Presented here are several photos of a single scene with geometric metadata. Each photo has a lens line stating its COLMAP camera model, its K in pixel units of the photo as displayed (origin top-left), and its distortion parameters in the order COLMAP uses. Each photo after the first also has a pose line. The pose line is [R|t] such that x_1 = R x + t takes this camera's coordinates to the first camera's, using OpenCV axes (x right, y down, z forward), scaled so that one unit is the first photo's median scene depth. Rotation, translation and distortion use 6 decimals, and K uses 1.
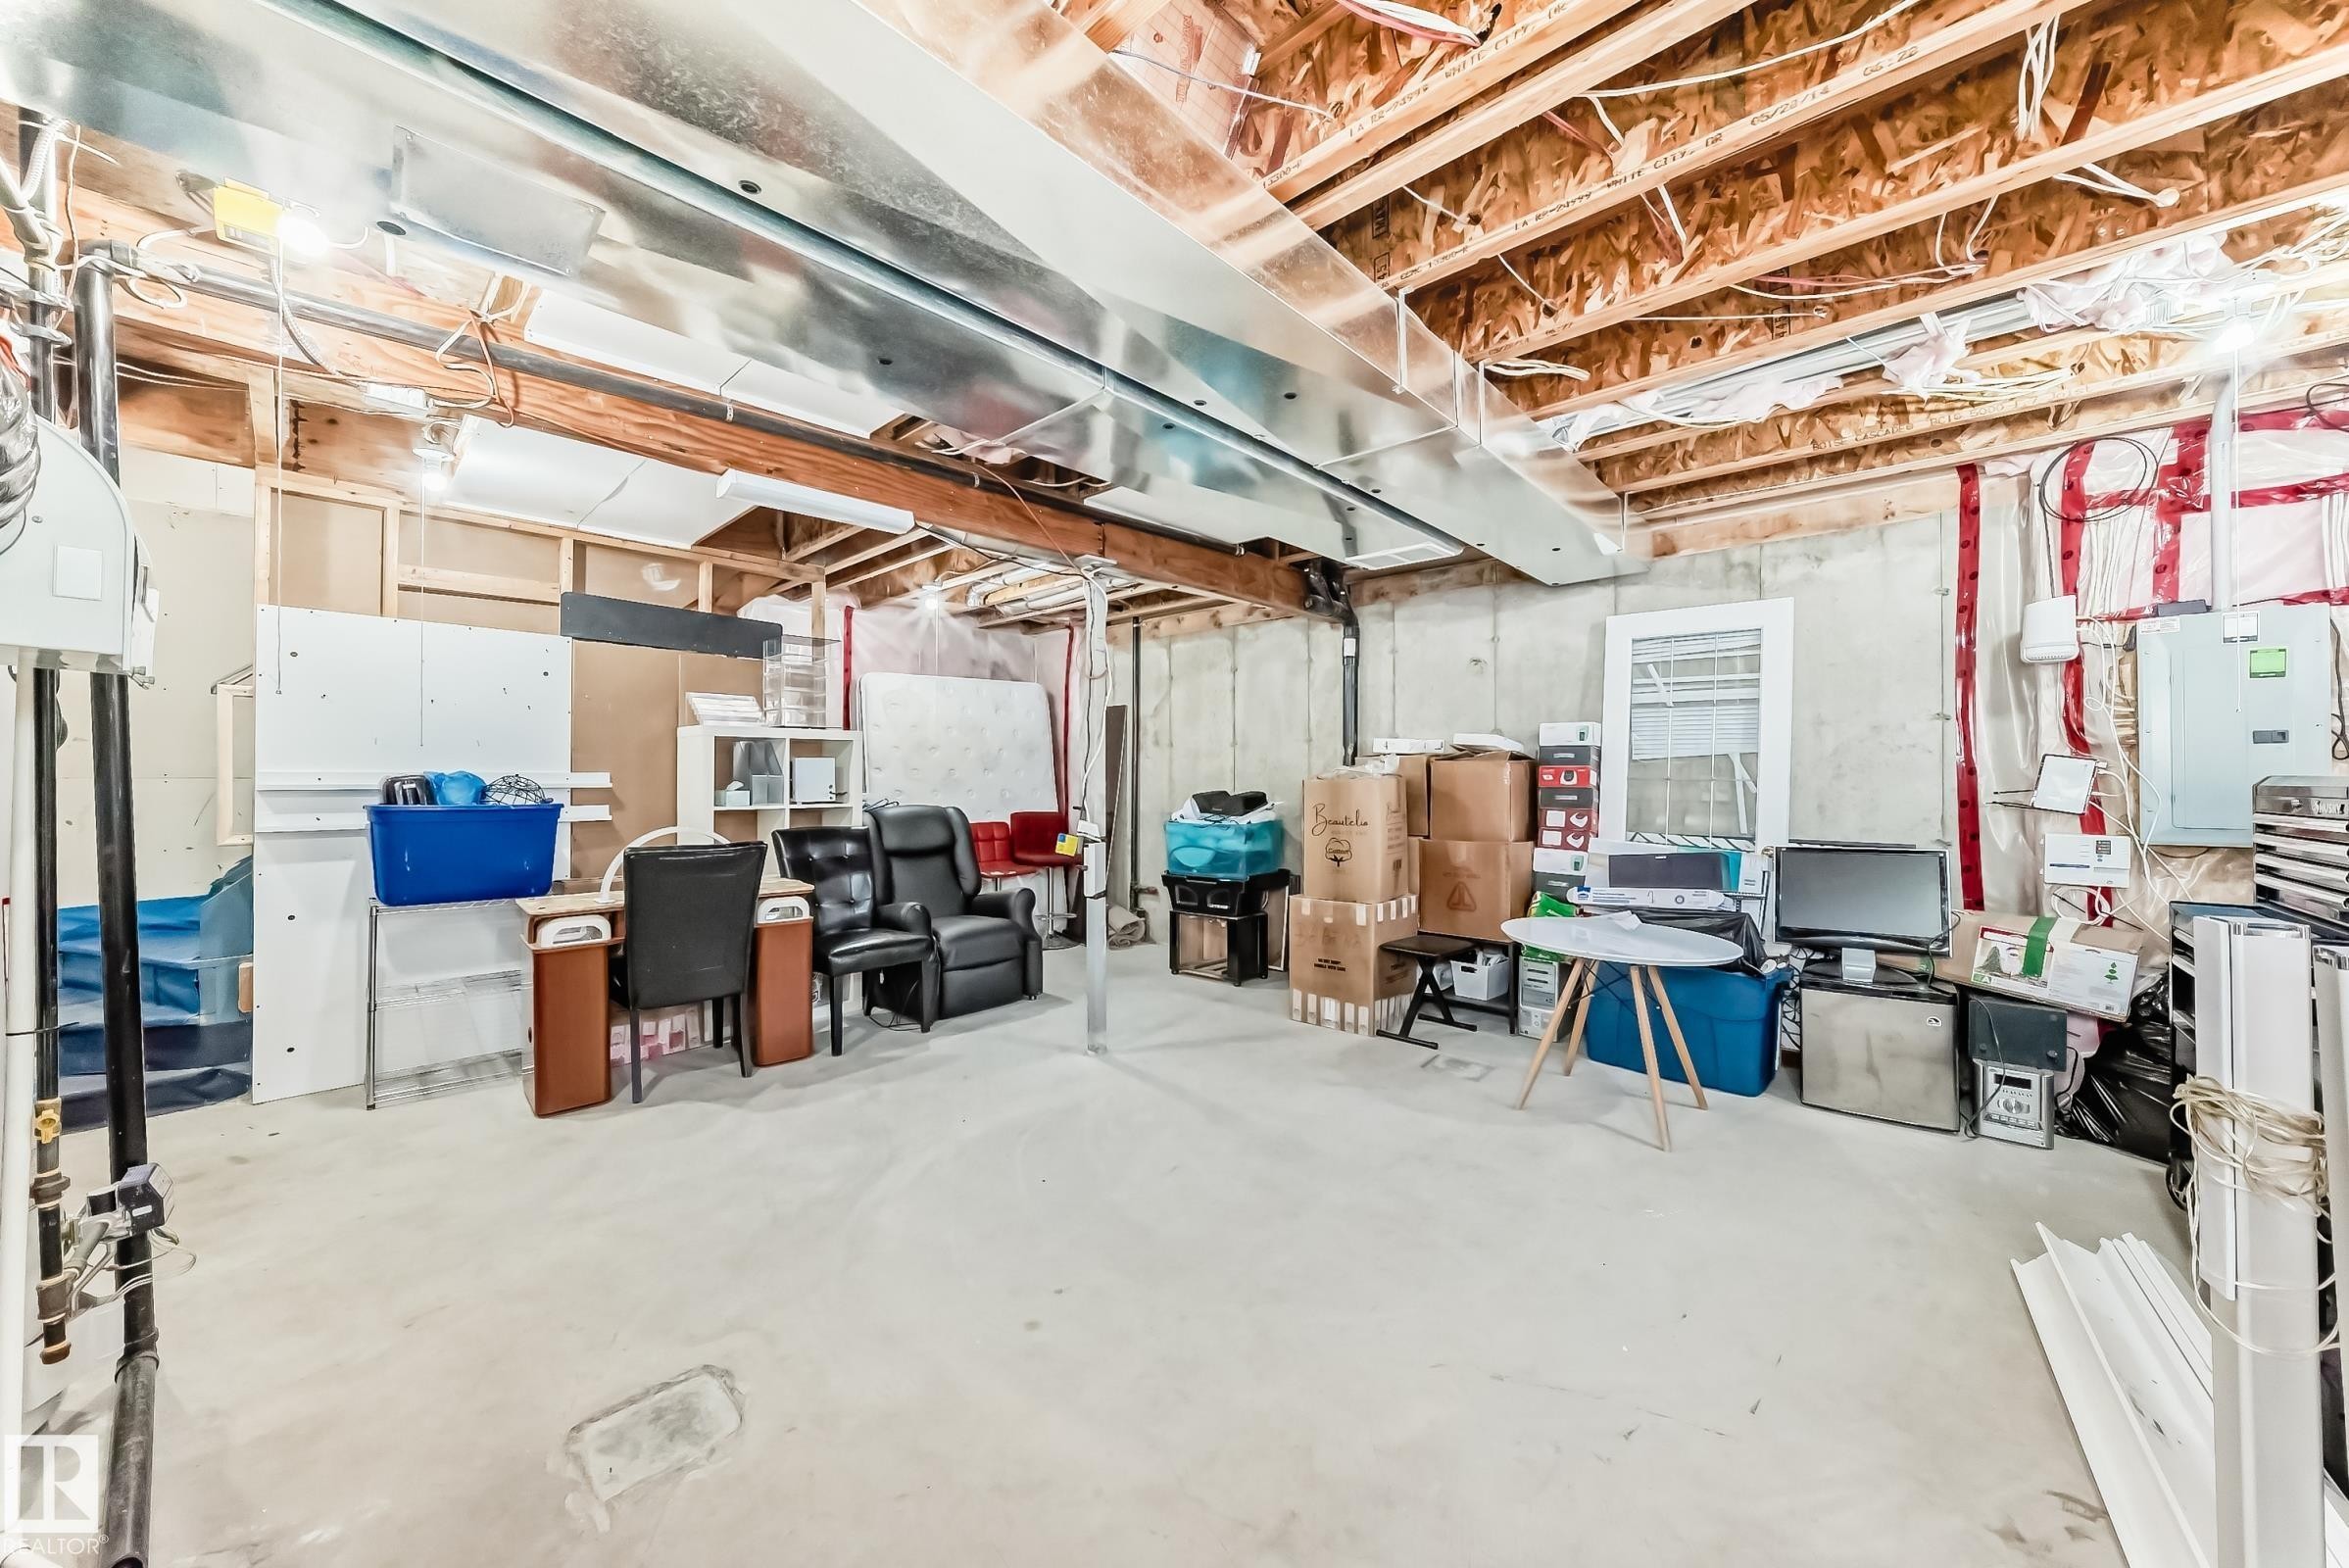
lens RADIAL K [[828.7, 0, 1172.2], [0, 828.7, 784.2], [0, 0, 1]] dist [-0.011117, 0.002265]
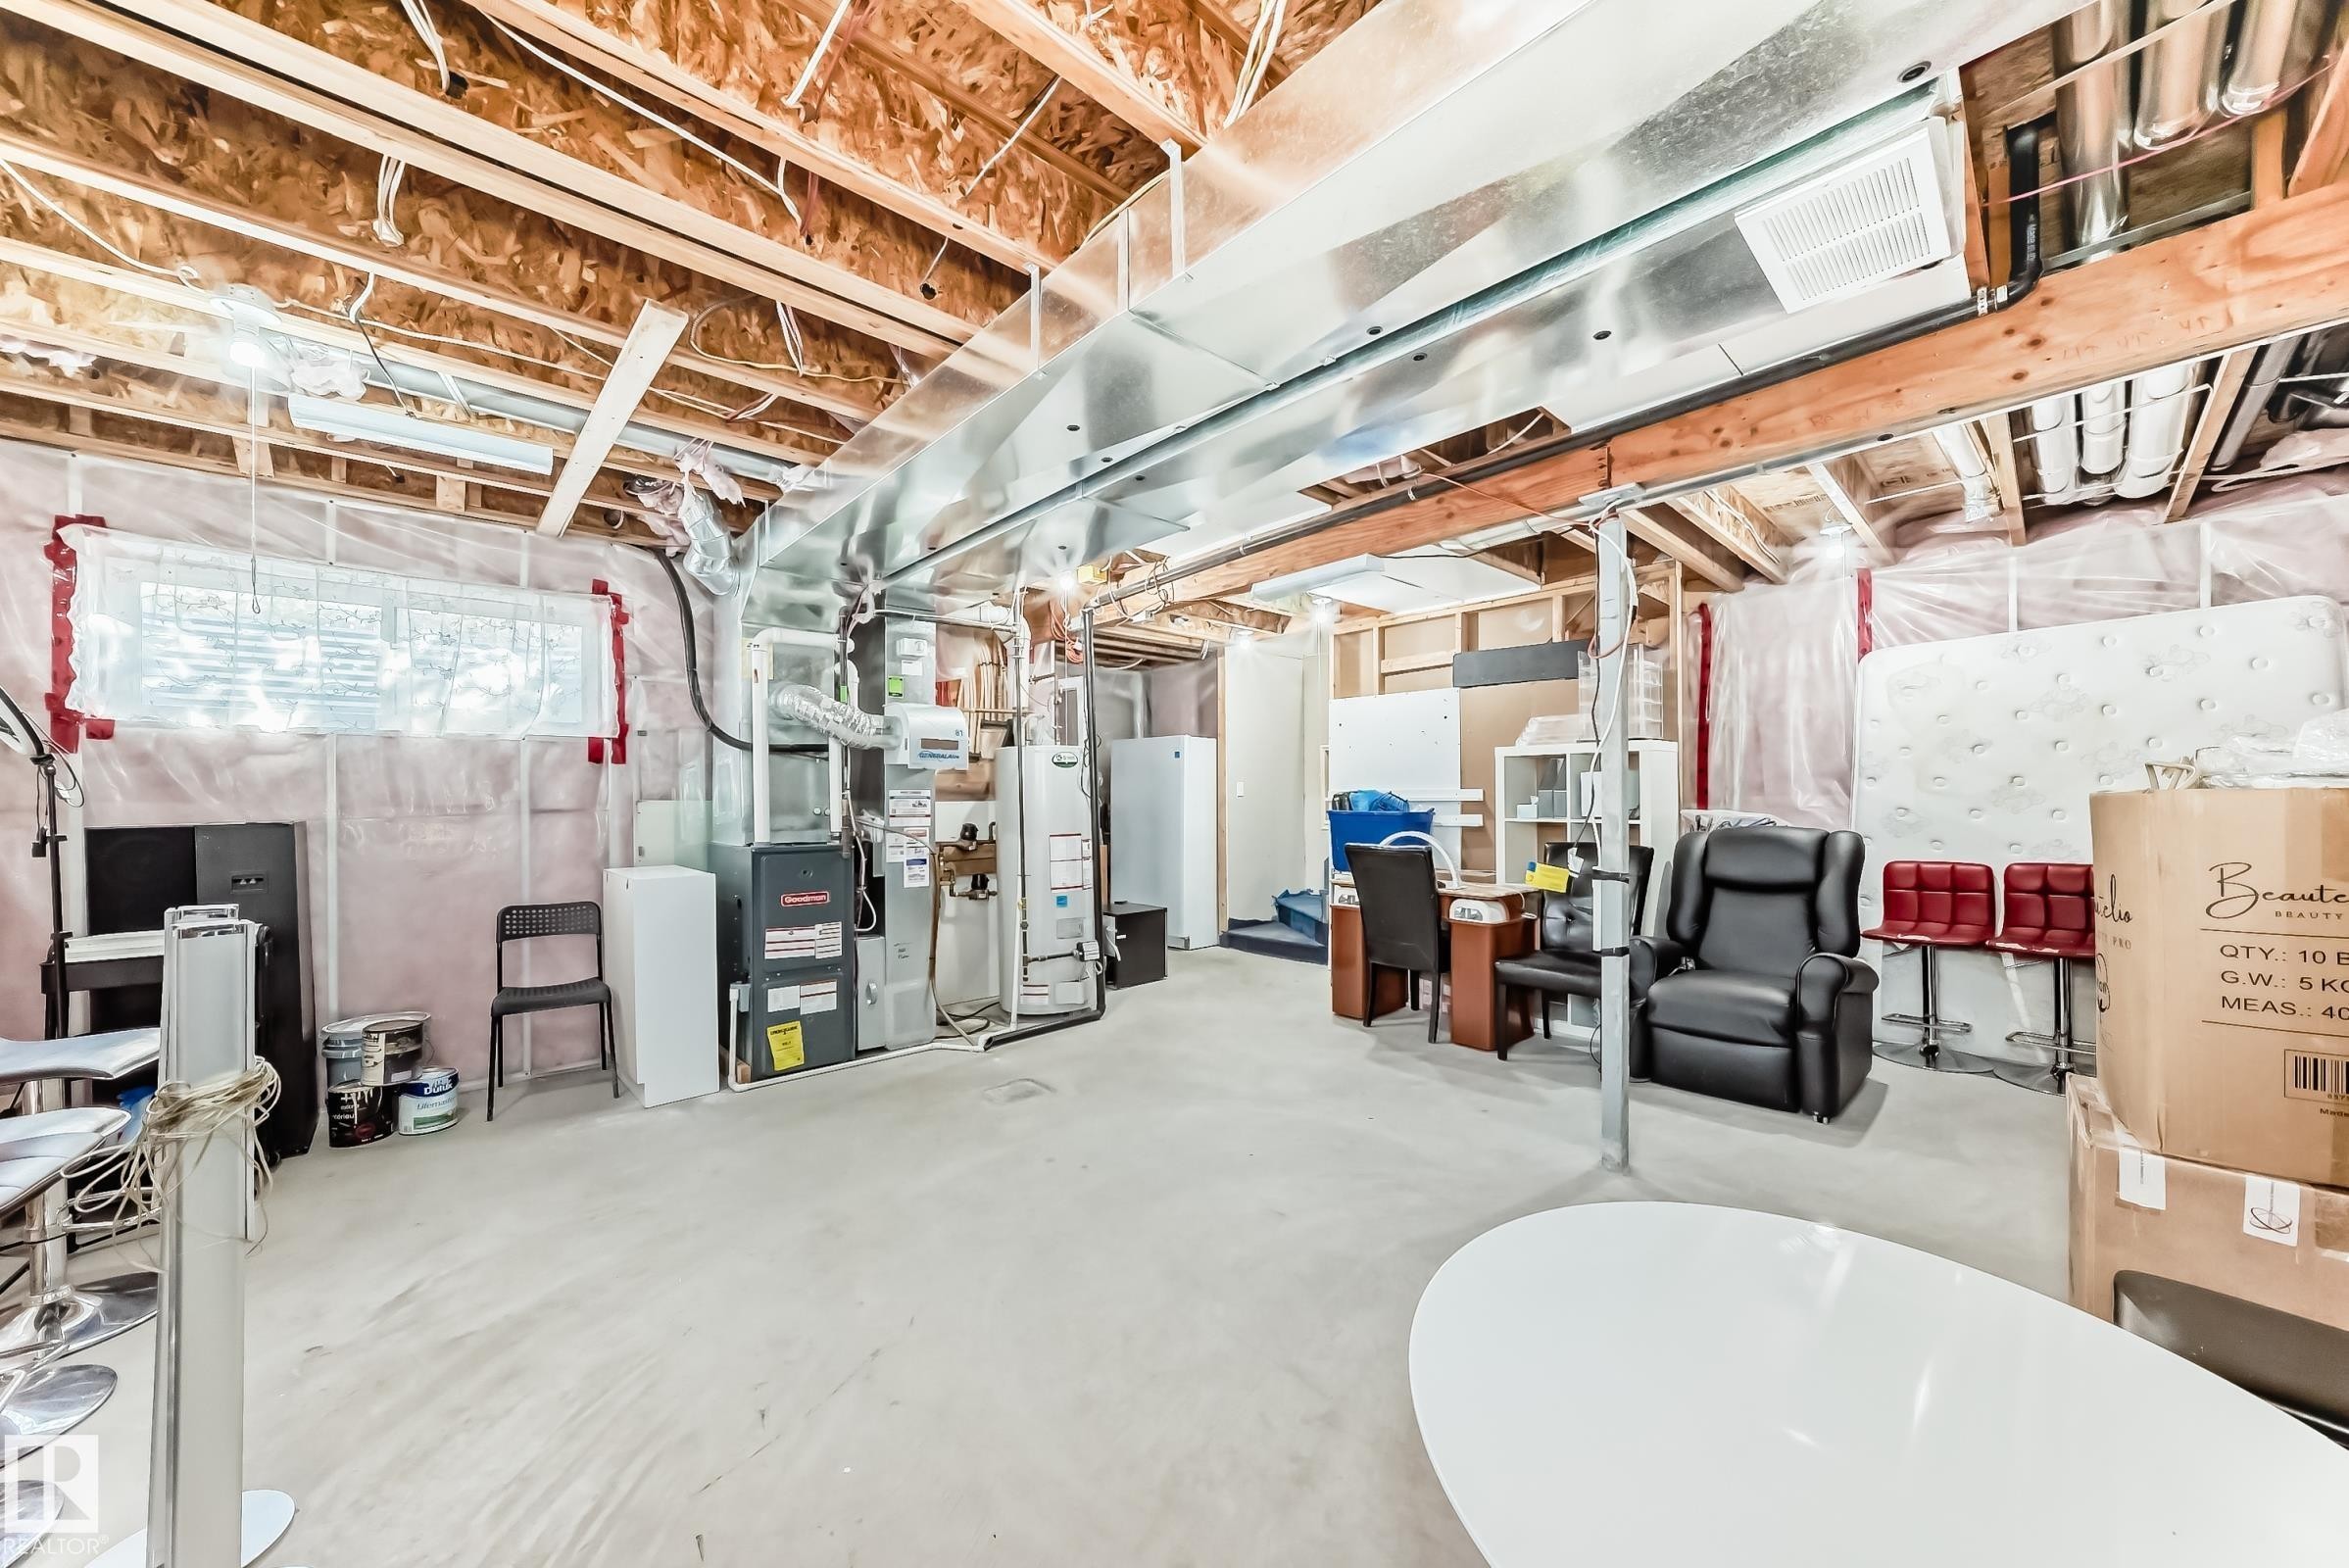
lens RADIAL K [[828.7, 0, 1182.2], [0, 828.7, 785.8], [0, 0, 1]] dist [-0.011117, 0.002265]
pose [[-0.067034, -0.014406, -0.997647, 0.710175], [-0.001725, 0.999896, -0.014323, 0.000285], [0.997749, 0.000761, -0.067052, 0.722141]]
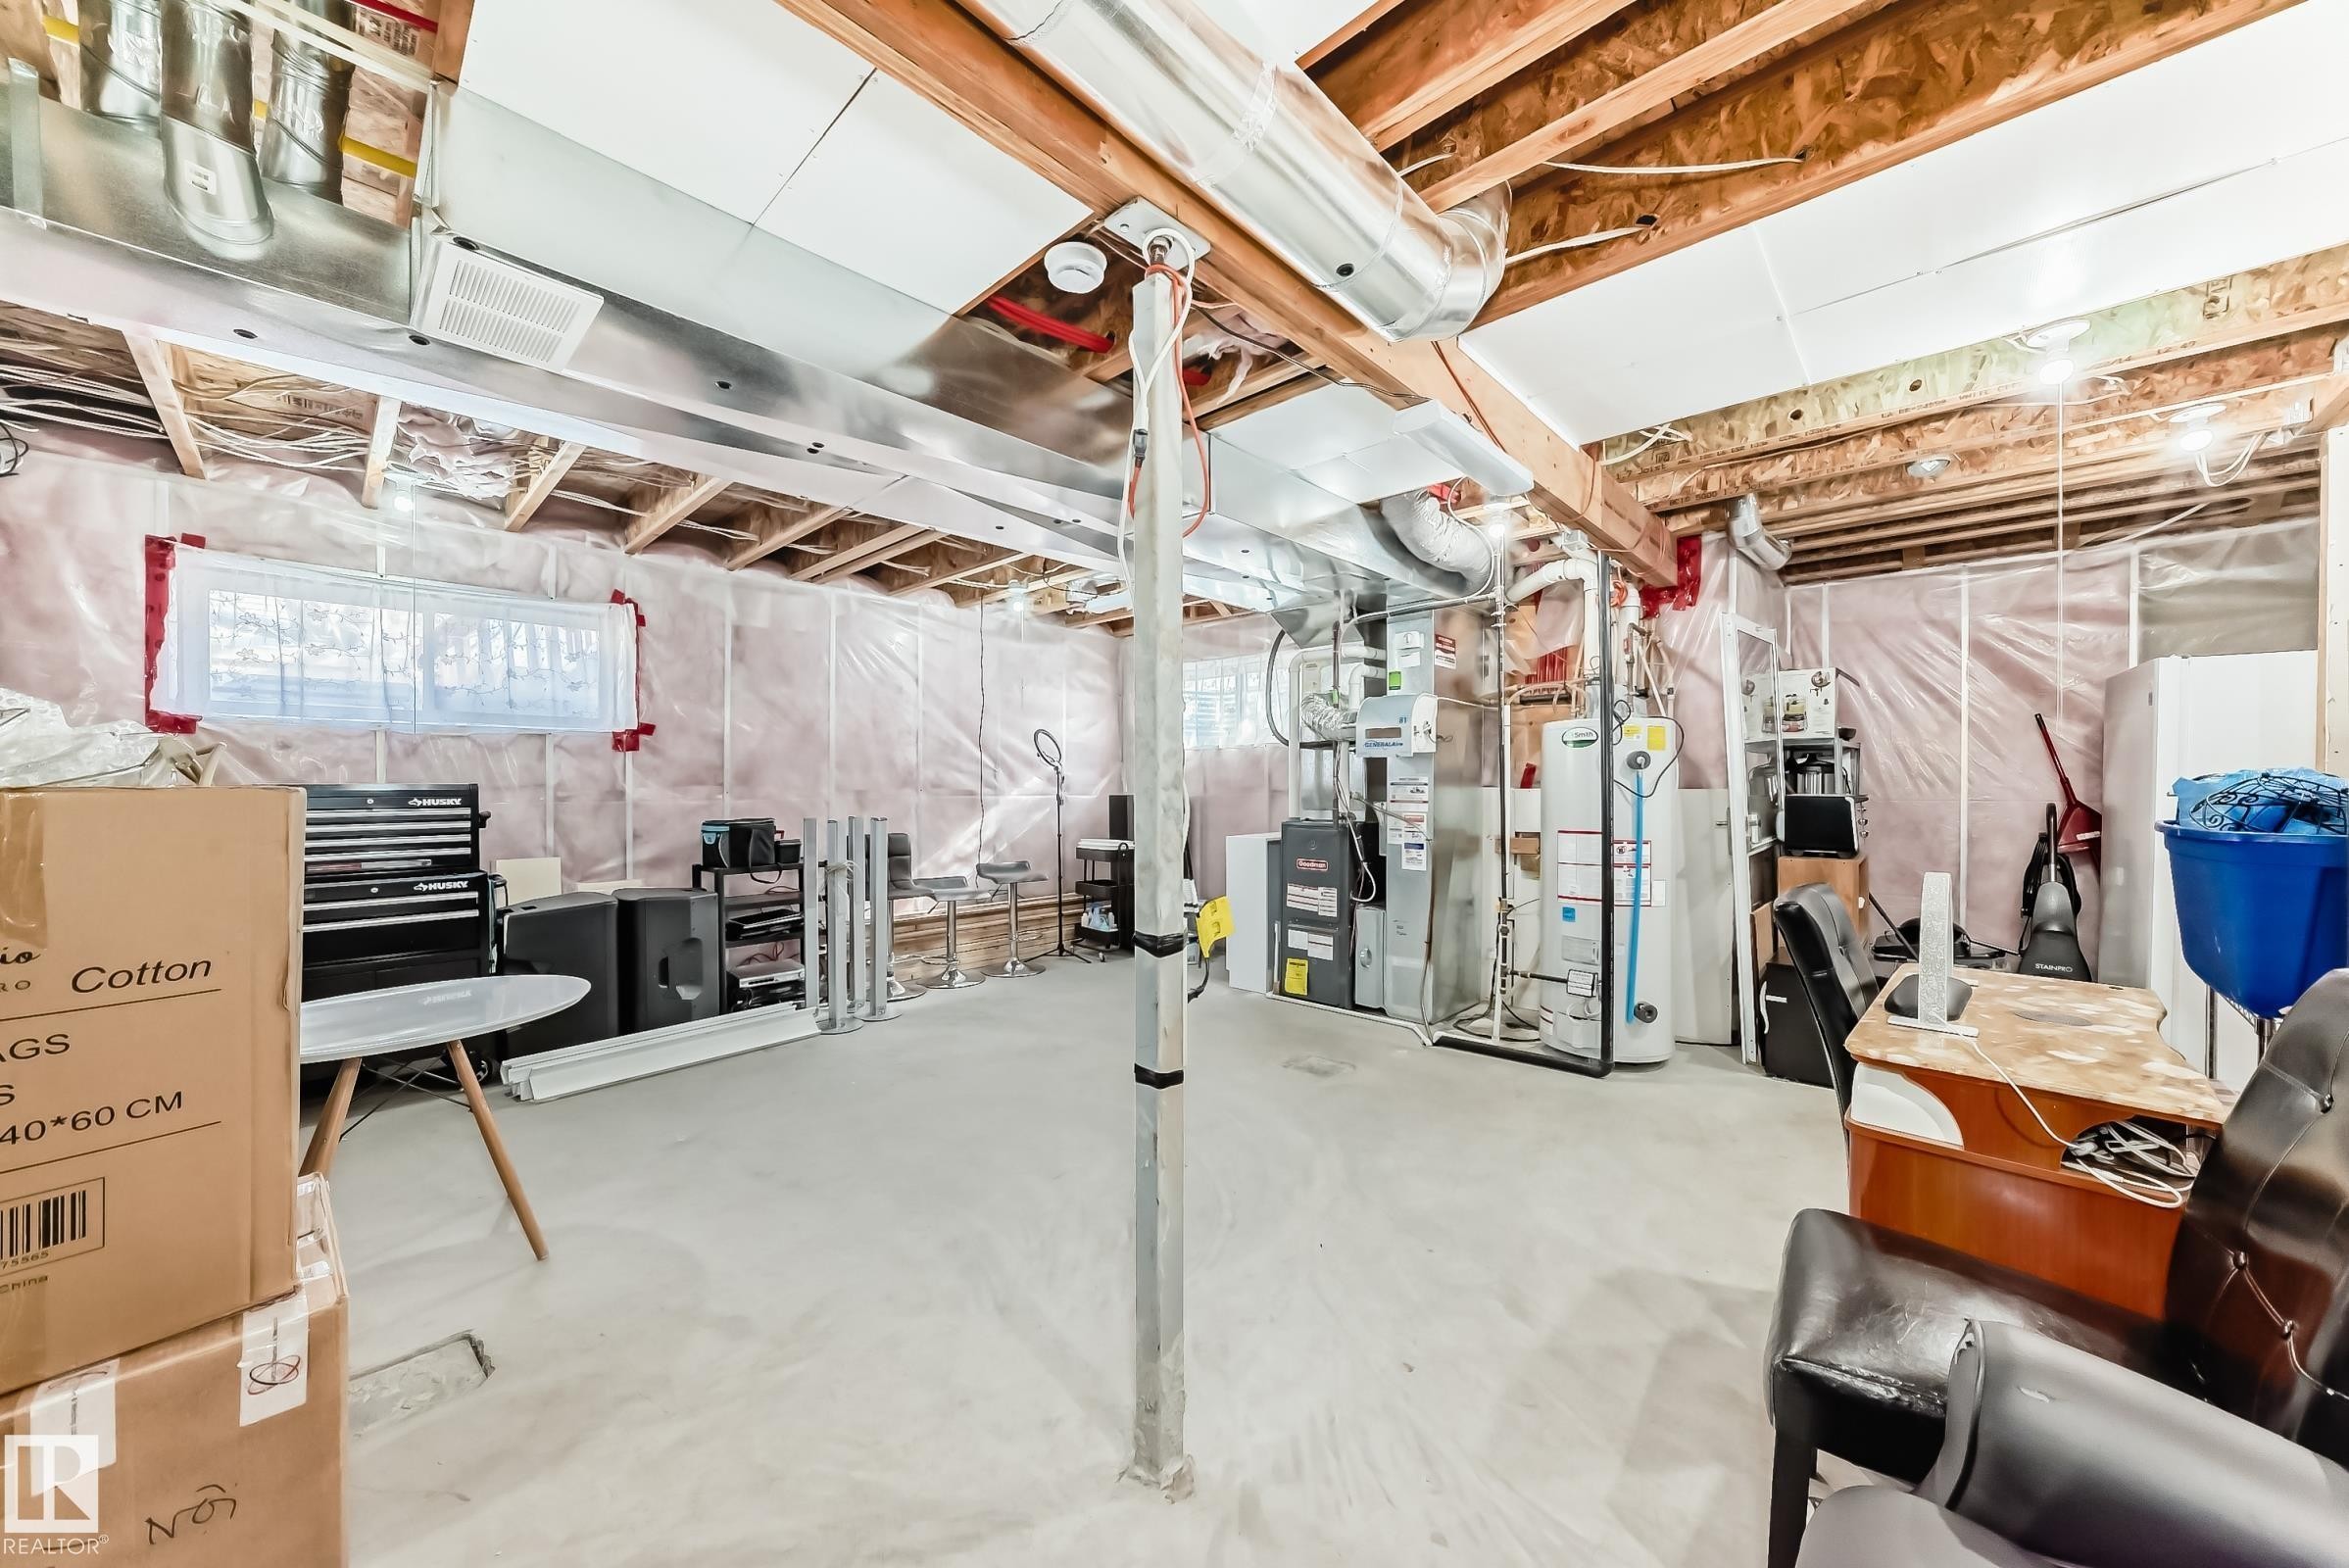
lens RADIAL K [[828.7, 0, 1184.7], [0, 828.7, 794.0], [0, 0, 1]] dist [-0.011117, 0.002265]
pose [[-0.999958, 0.002540, -0.008806, -0.104019], [0.002362, 0.999795, 0.020127, -0.010089], [0.008856, 0.020105, -0.999759, 1.495322]]
